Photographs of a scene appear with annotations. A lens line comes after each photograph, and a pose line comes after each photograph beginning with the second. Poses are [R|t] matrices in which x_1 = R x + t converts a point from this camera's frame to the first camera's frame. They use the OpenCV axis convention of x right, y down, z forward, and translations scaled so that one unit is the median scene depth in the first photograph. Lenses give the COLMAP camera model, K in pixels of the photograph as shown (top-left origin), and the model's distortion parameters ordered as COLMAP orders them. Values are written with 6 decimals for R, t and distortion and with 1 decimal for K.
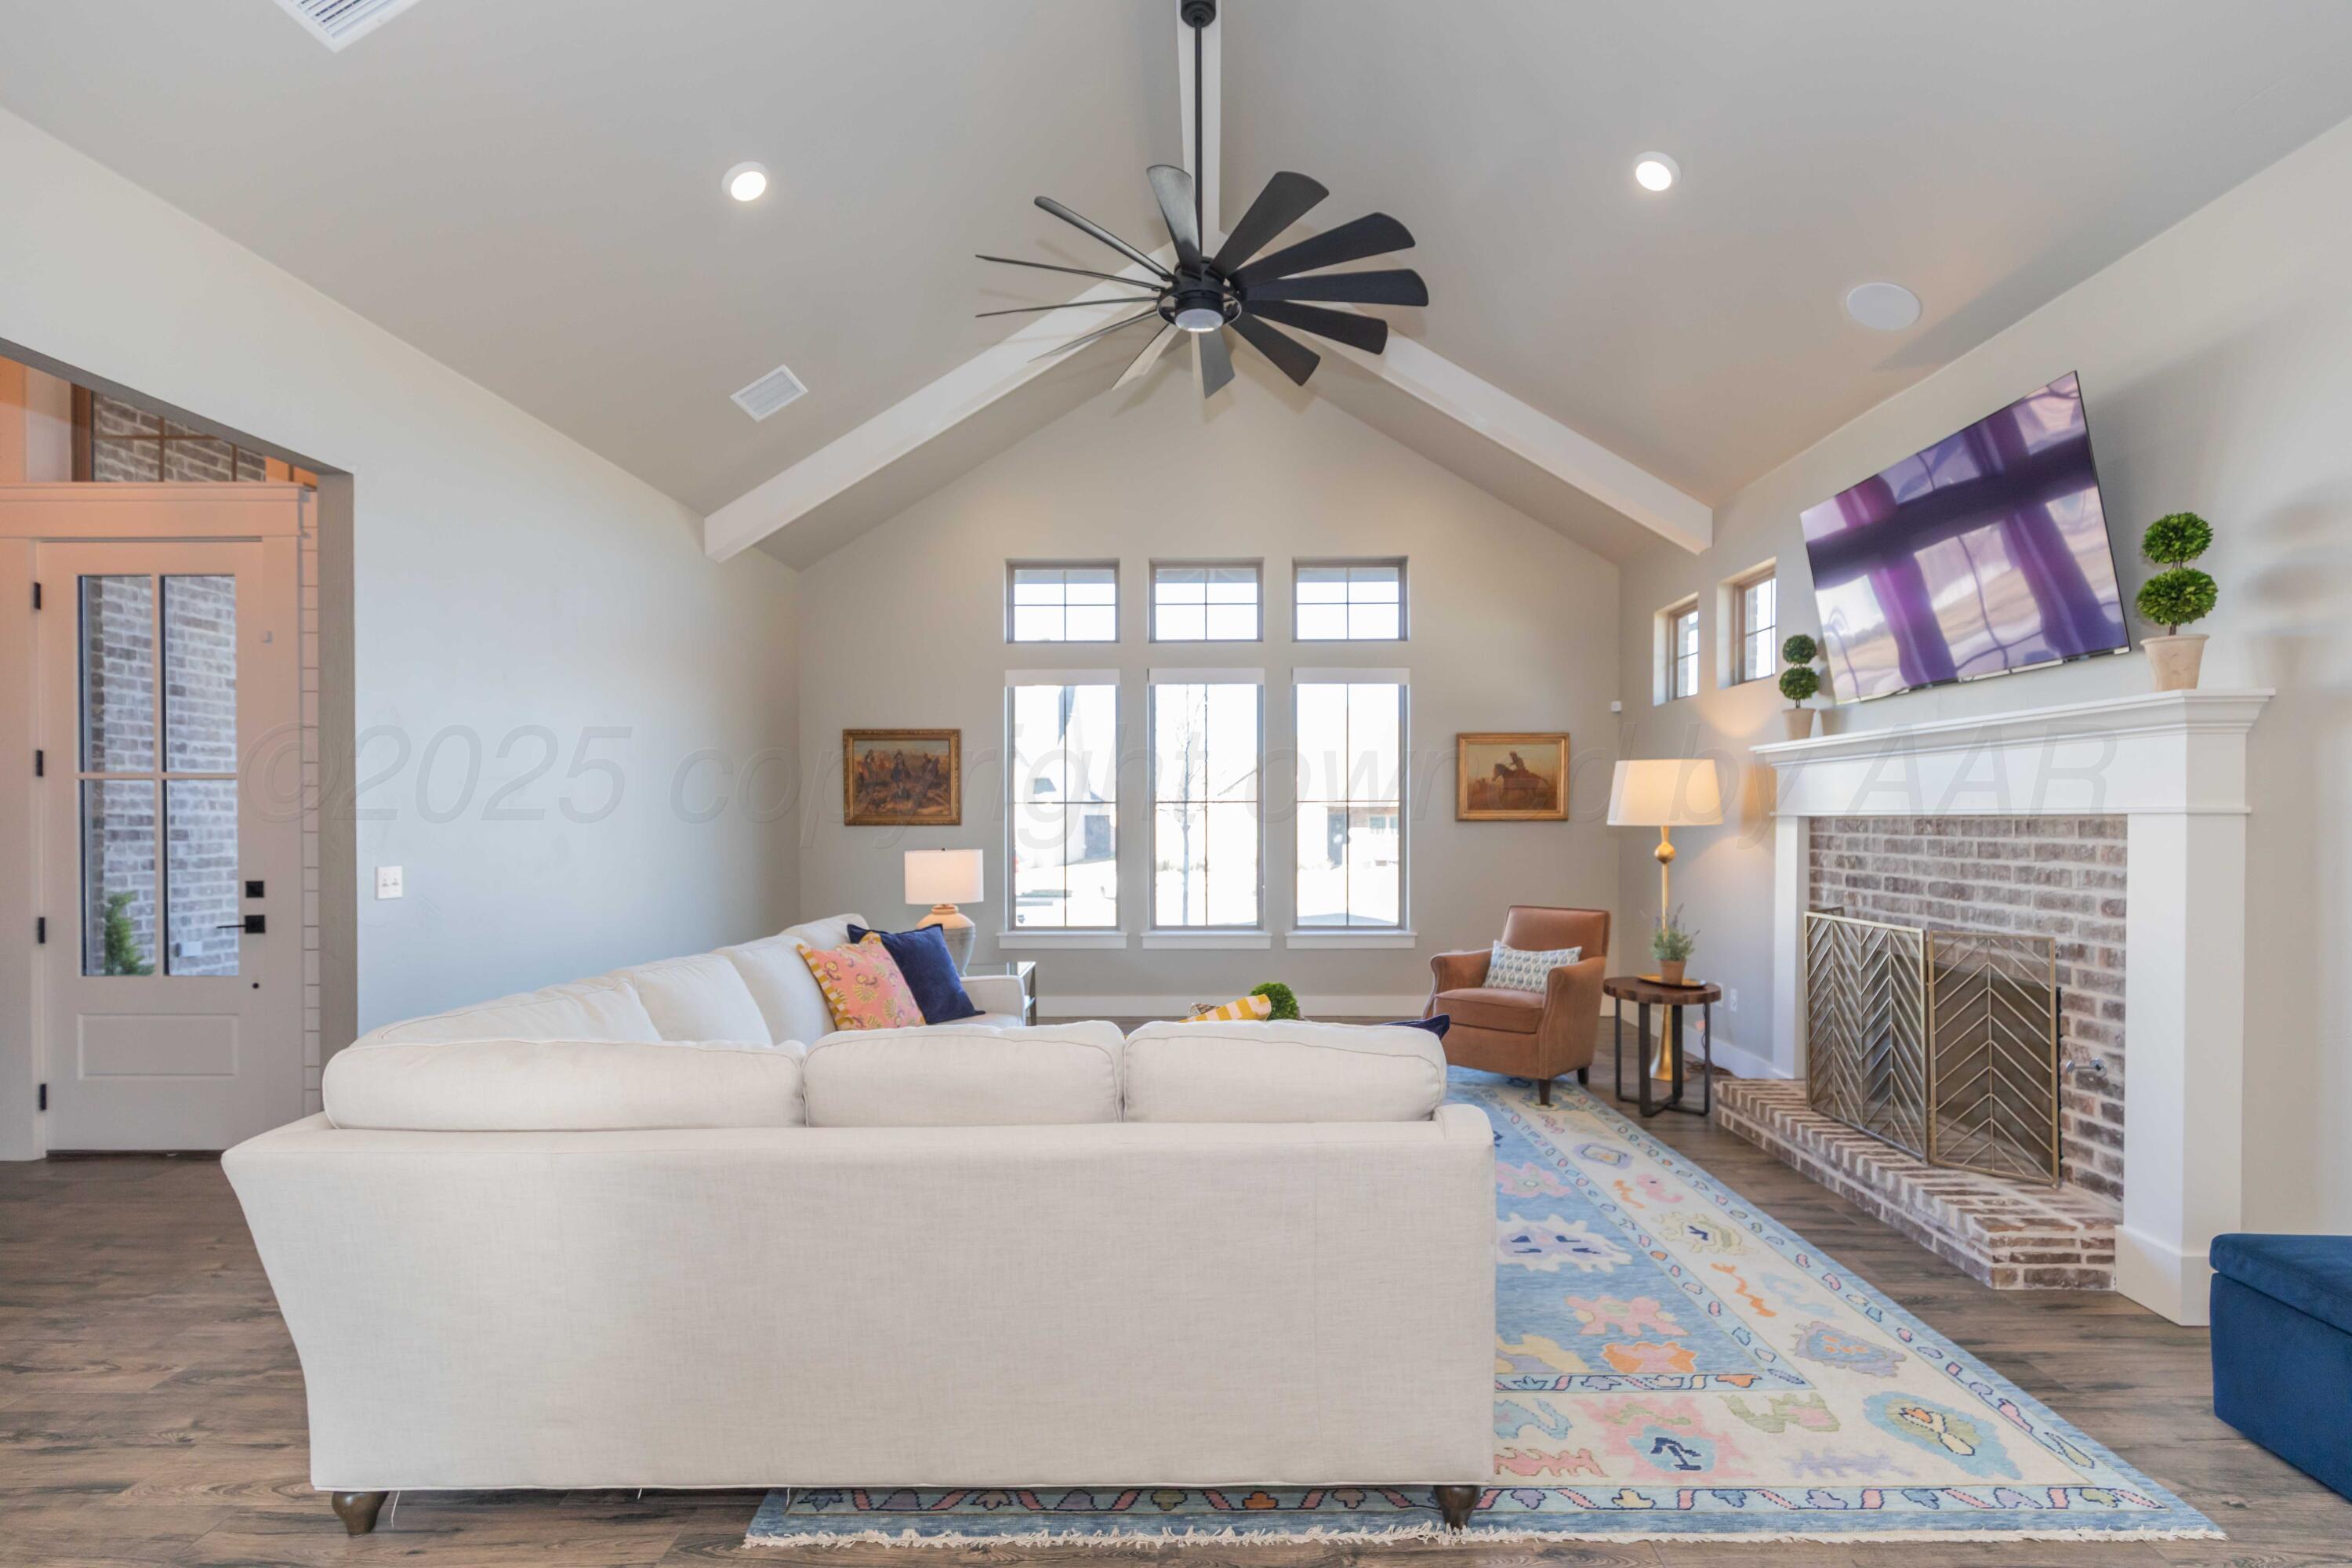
lens RADIAL K [[1055.6, 0, 1181.0], [0, 1055.6, 823.3], [0, 0, 1]] dist [0.005895, -0.002023]
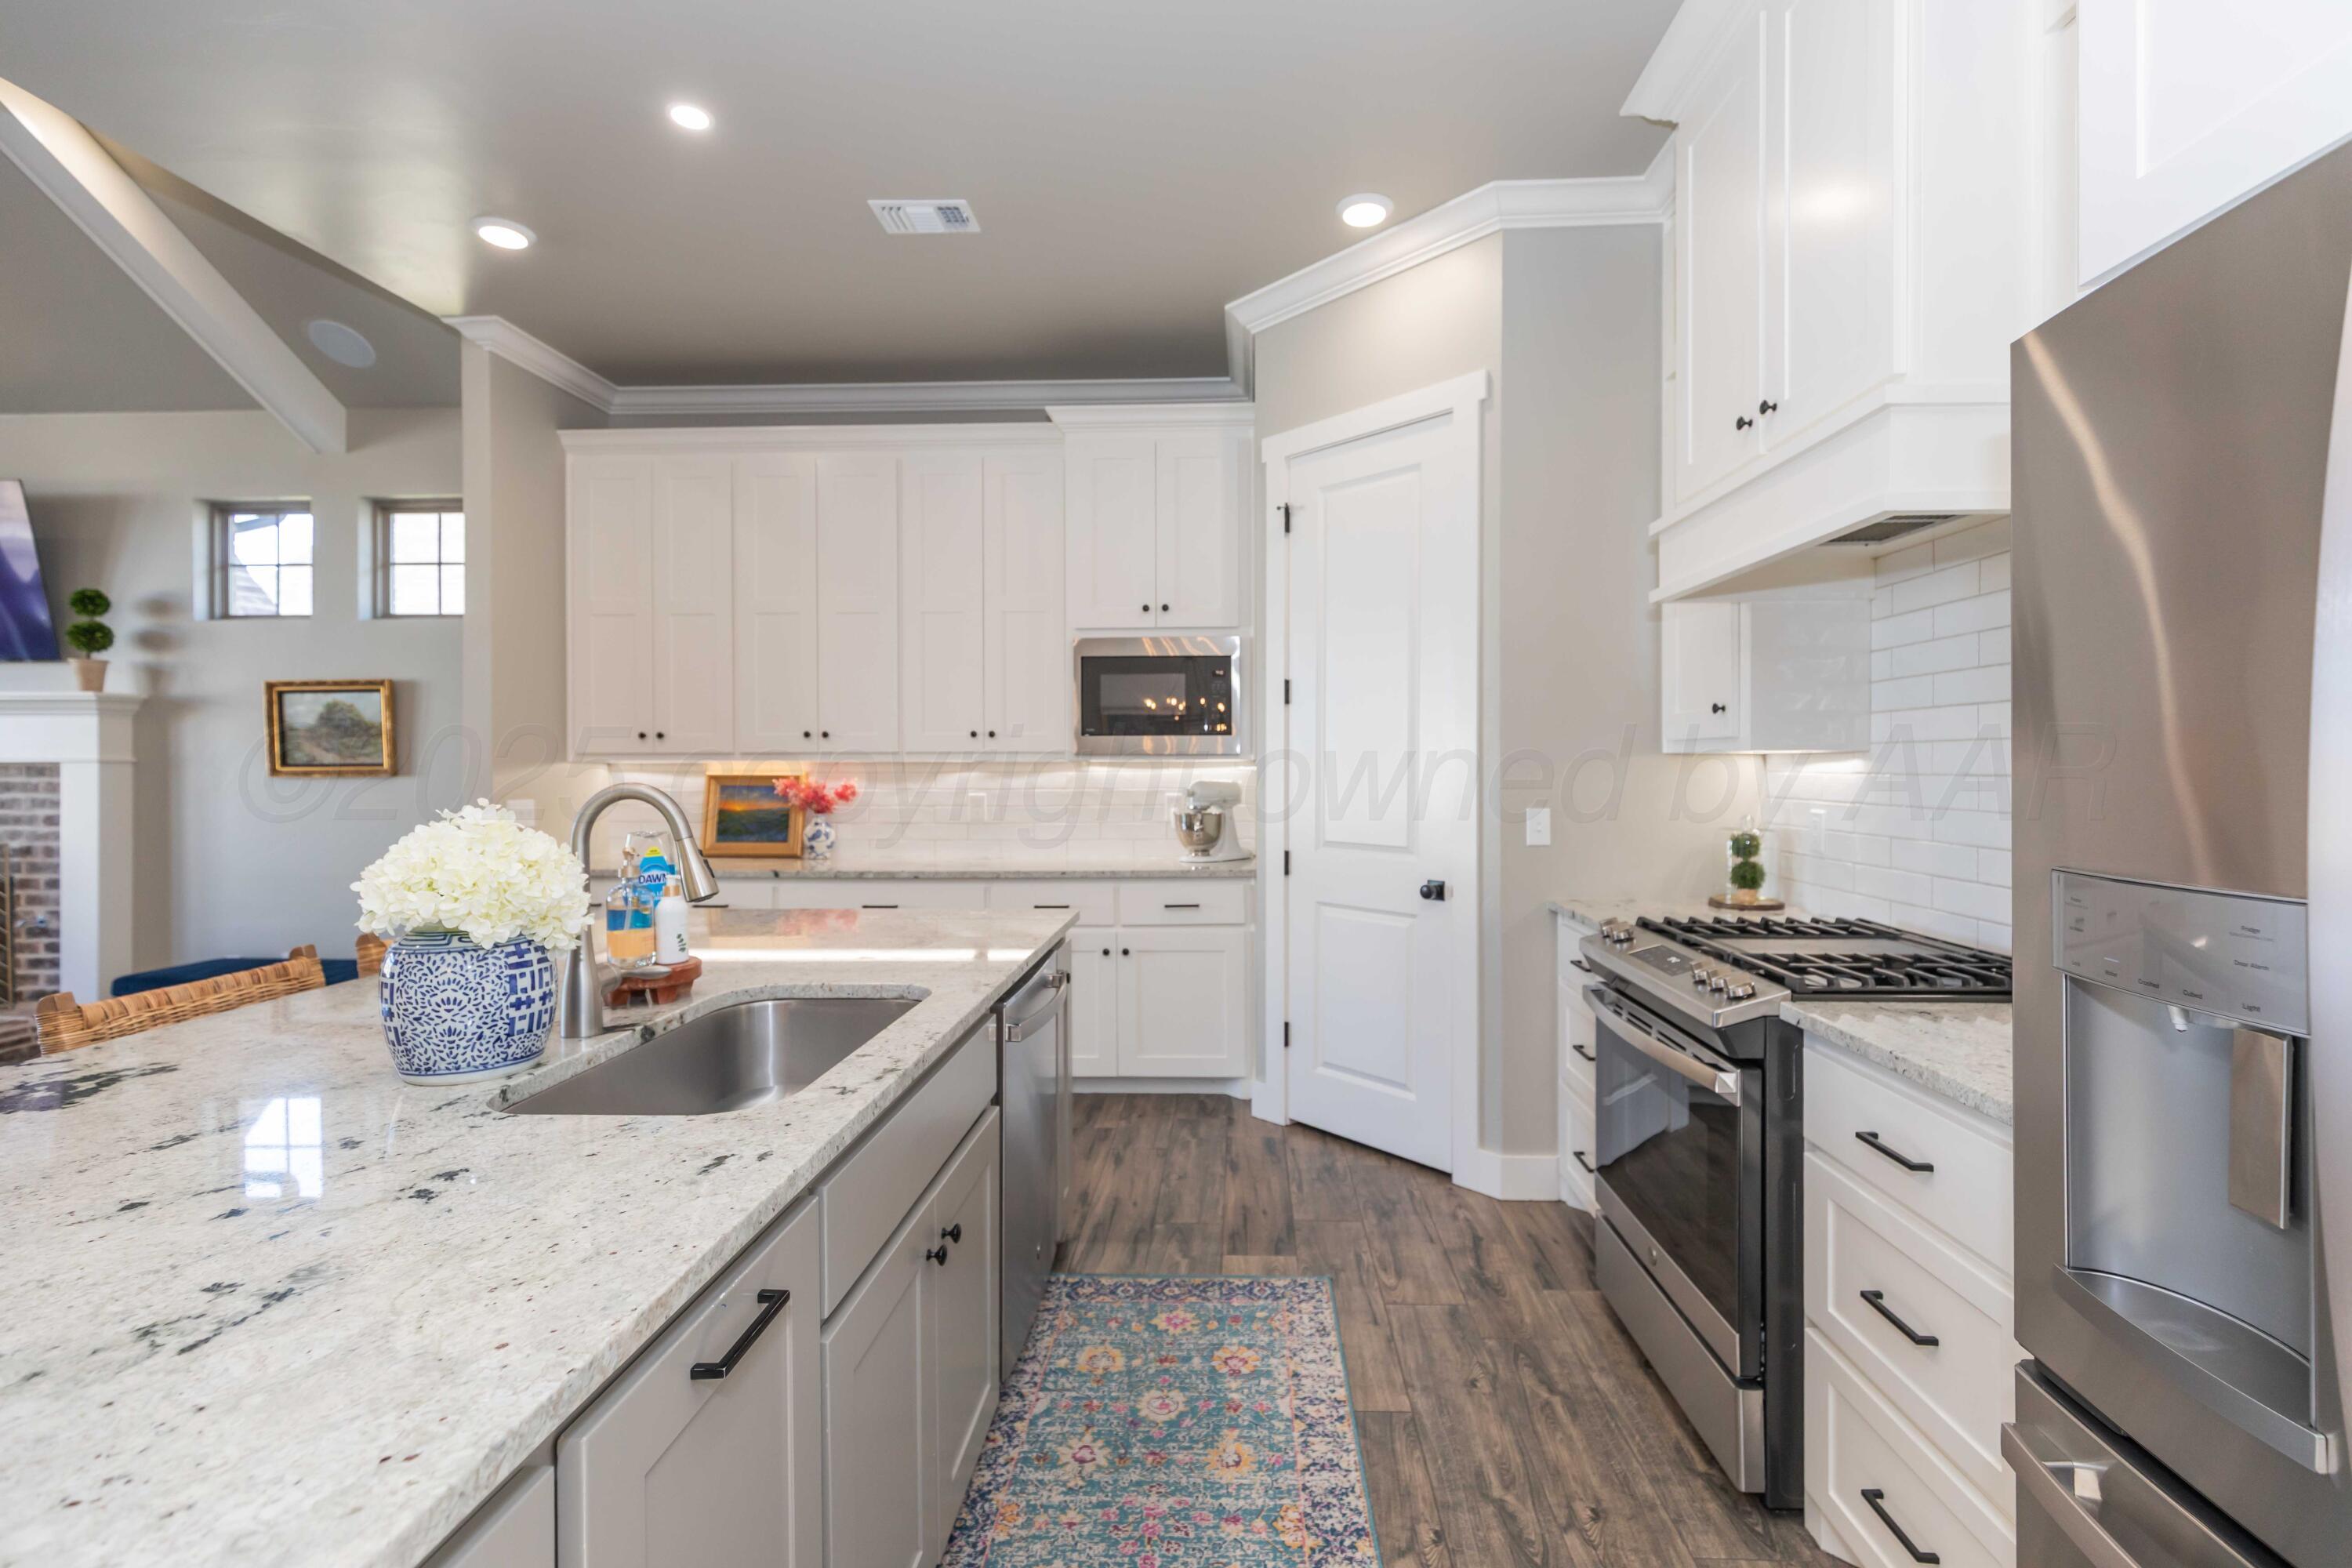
lens RADIAL K [[1055.6, 0, 1198.4], [0, 1055.6, 775.4], [0, 0, 1]] dist [0.005895, -0.002023]
pose [[0.010272, -0.007344, 0.999920, -0.593226], [0.003309, 0.999968, 0.007310, 0.004411], [-0.999942, 0.003234, 0.010296, -0.633026]]
